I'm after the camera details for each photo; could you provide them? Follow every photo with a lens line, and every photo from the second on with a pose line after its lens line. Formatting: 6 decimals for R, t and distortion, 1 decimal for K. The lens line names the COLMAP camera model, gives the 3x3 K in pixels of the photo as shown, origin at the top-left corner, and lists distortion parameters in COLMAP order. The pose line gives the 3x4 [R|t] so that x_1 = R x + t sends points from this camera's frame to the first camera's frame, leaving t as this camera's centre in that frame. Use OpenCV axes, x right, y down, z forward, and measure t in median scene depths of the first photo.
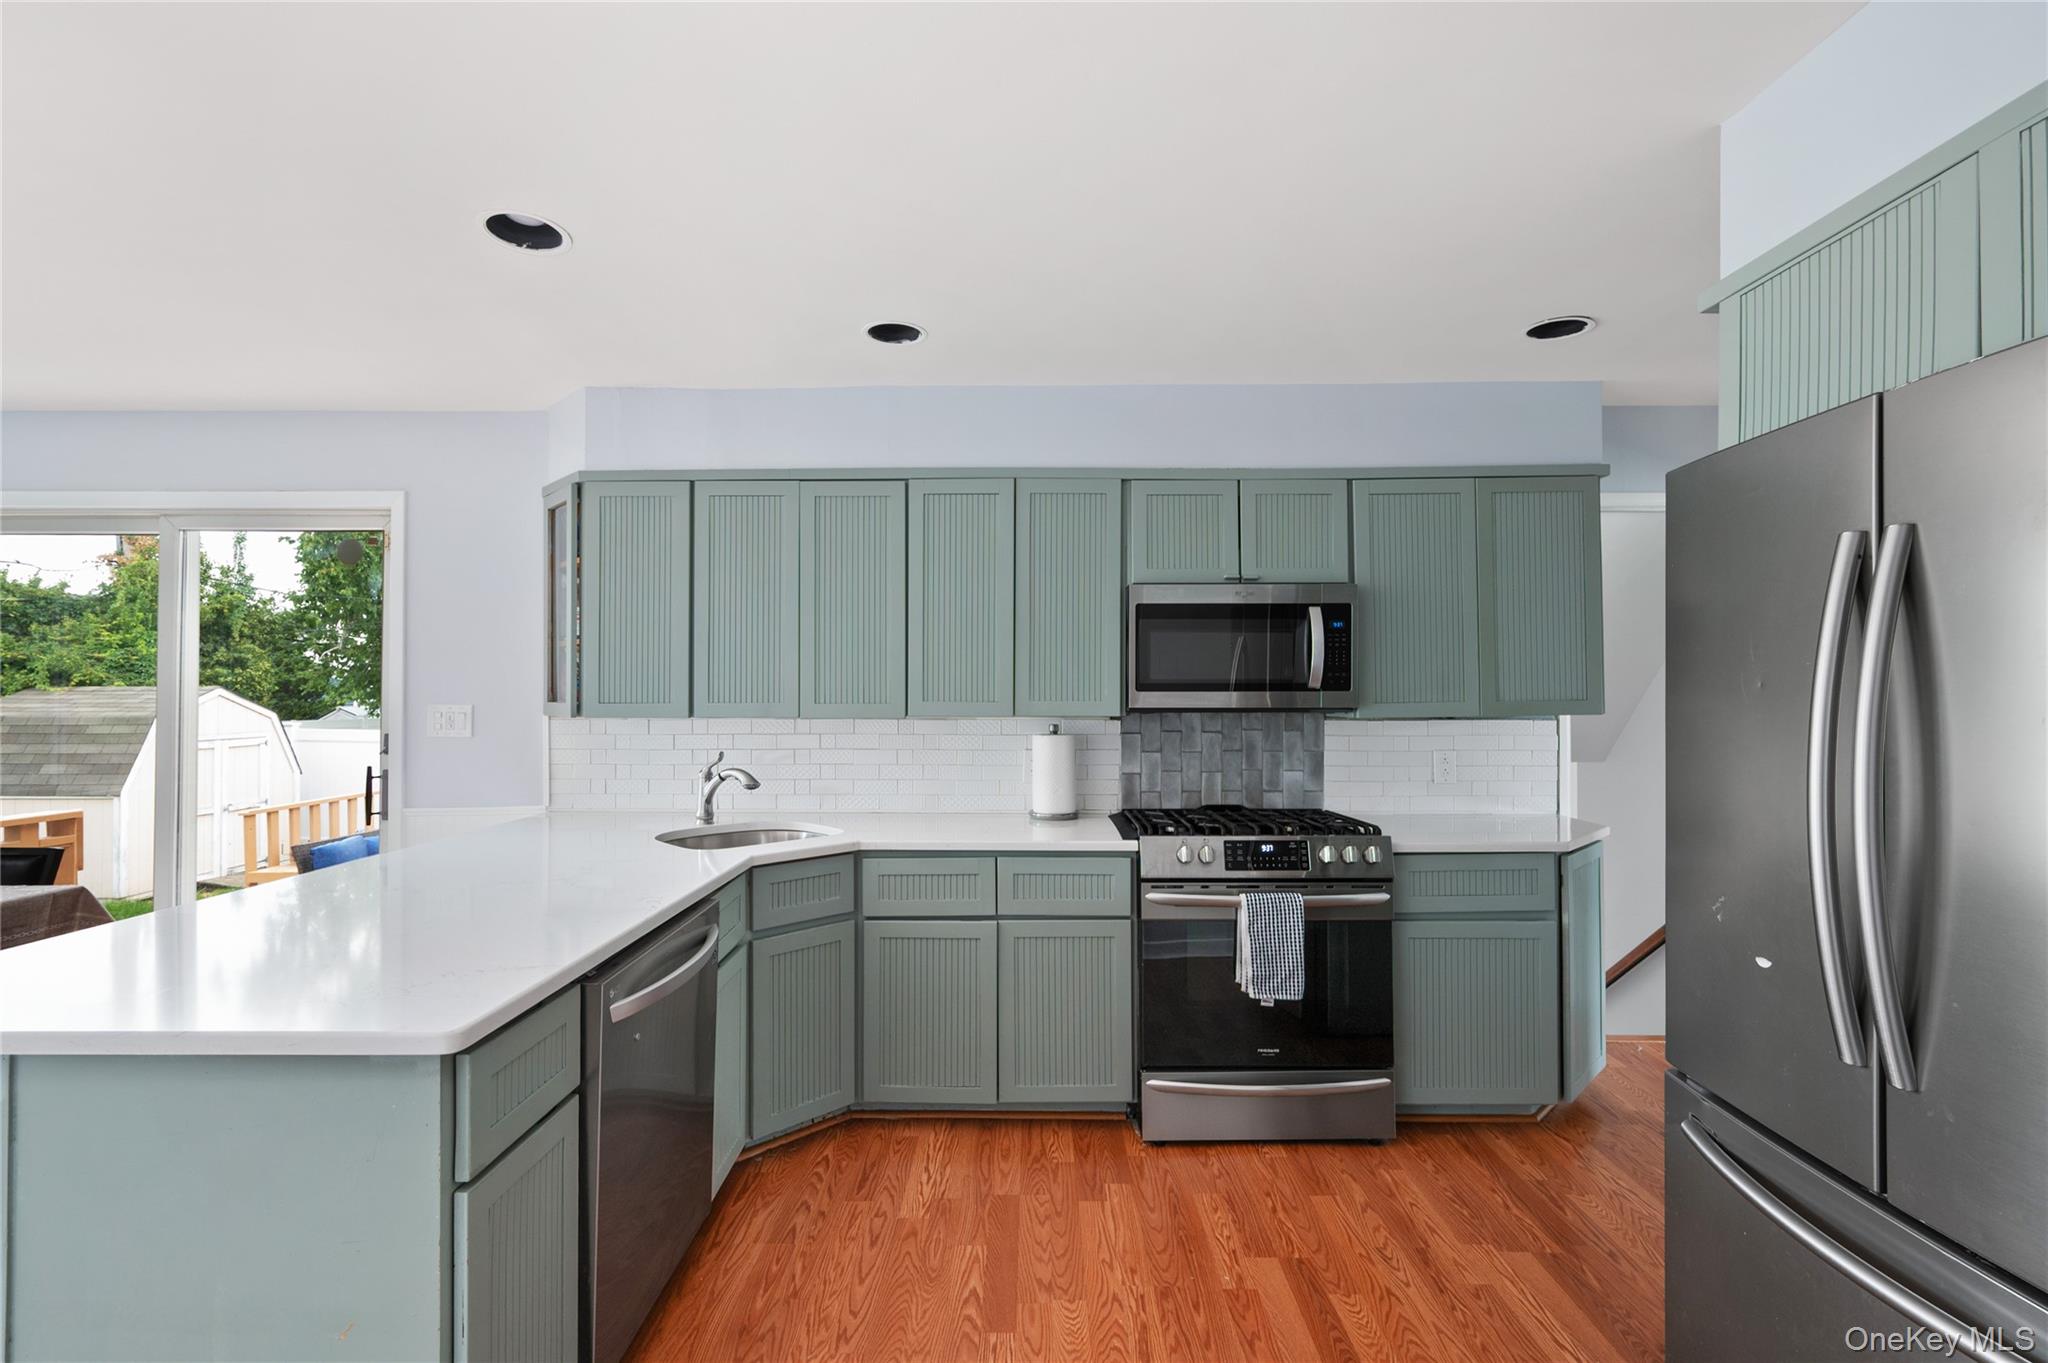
lens RADIAL K [[926.2, 0, 1021.4], [0, 926.2, 684.3], [0, 0, 1]] dist [0.001042, 0.000172]
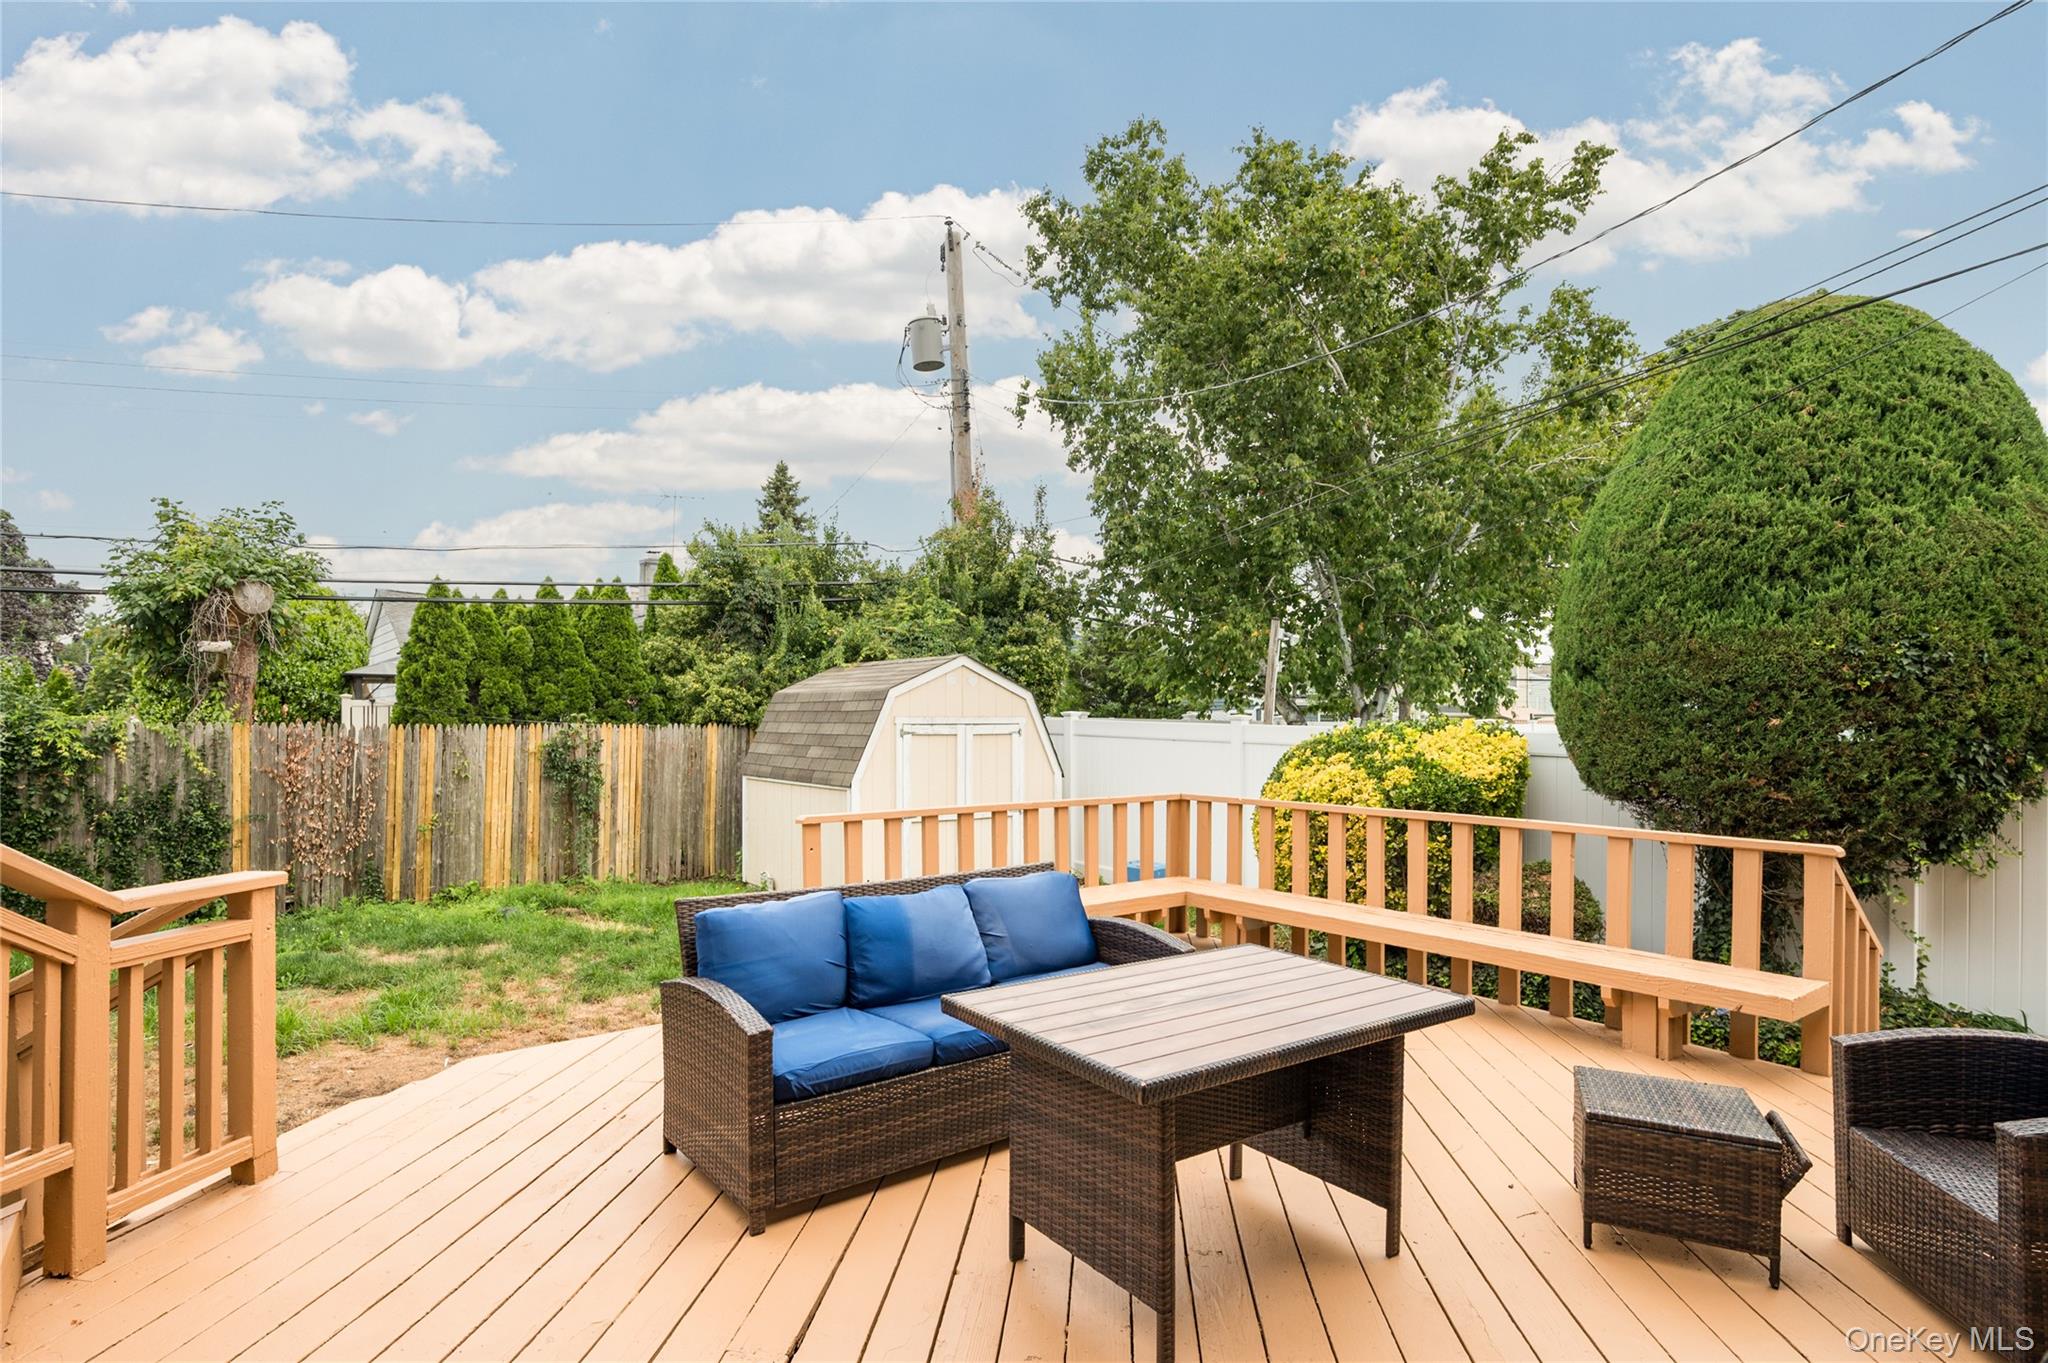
lens RADIAL K [[1010.9, 0, 967.4], [0, 1010.9, 715.0], [0, 0, 1]] dist [0.000689, 0.000002]
pose [[0.598567, 0.000992, -0.801072, -0.619516], [-0.001754, 0.999998, -0.000072, 0.166737], [0.801071, 0.001448, 0.598568, 1.606701]]
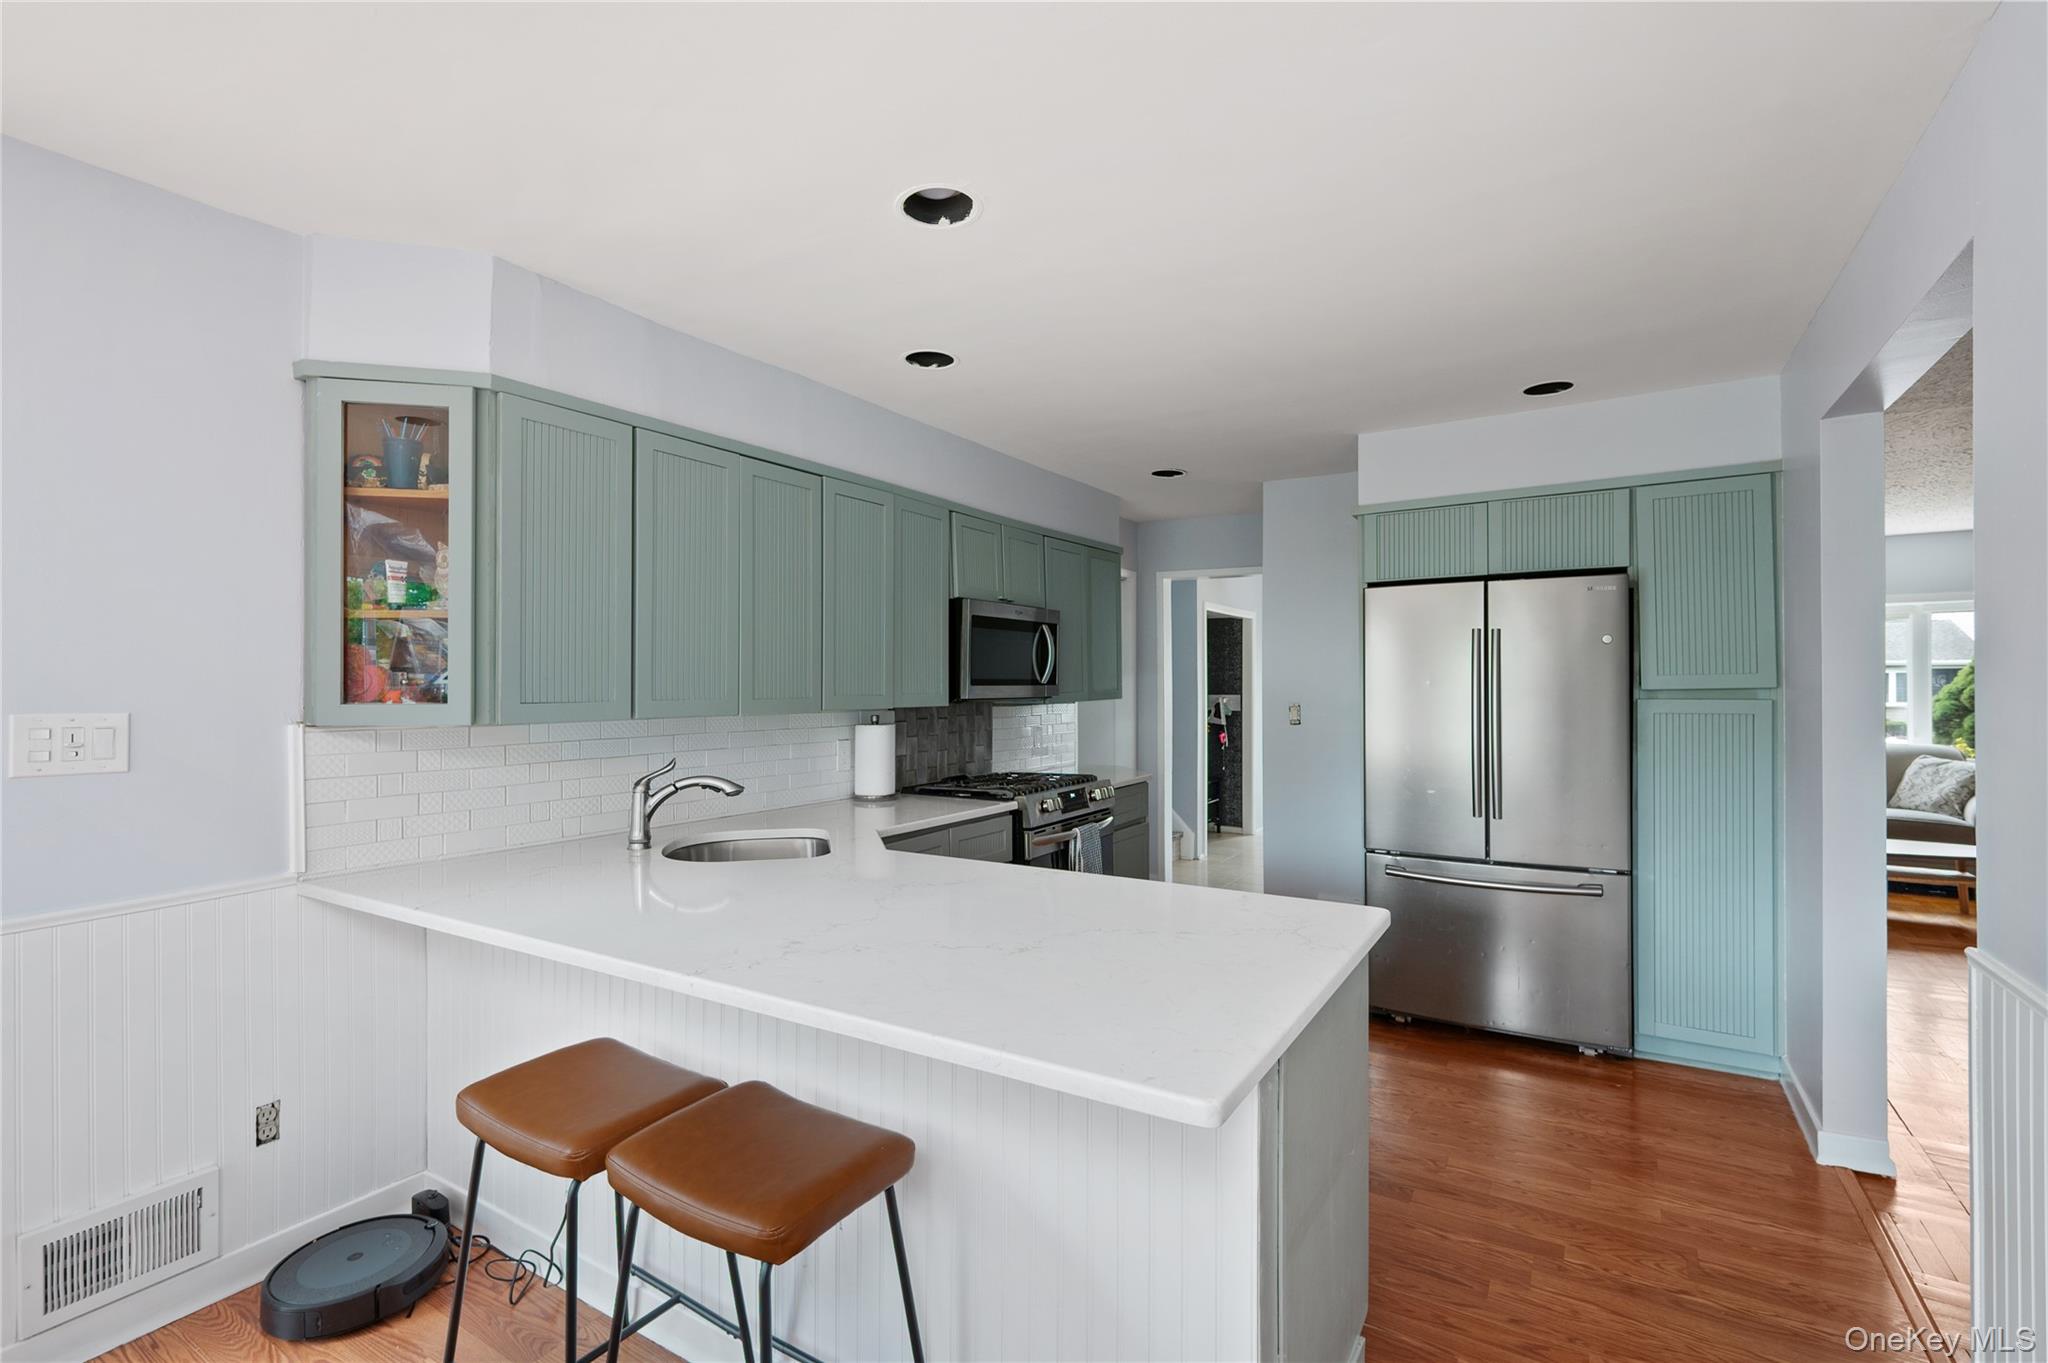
lens RADIAL K [[926.2, 0, 1021.4], [0, 926.2, 684.3], [0, 0, 1]] dist [0.001042, 0.000172]
pose [[0.515030, -0.000815, 0.857172, -0.807993], [-0.005355, 0.999977, 0.004168, 0.000414], [-0.857155, -0.006737, 0.515014, 0.270038]]
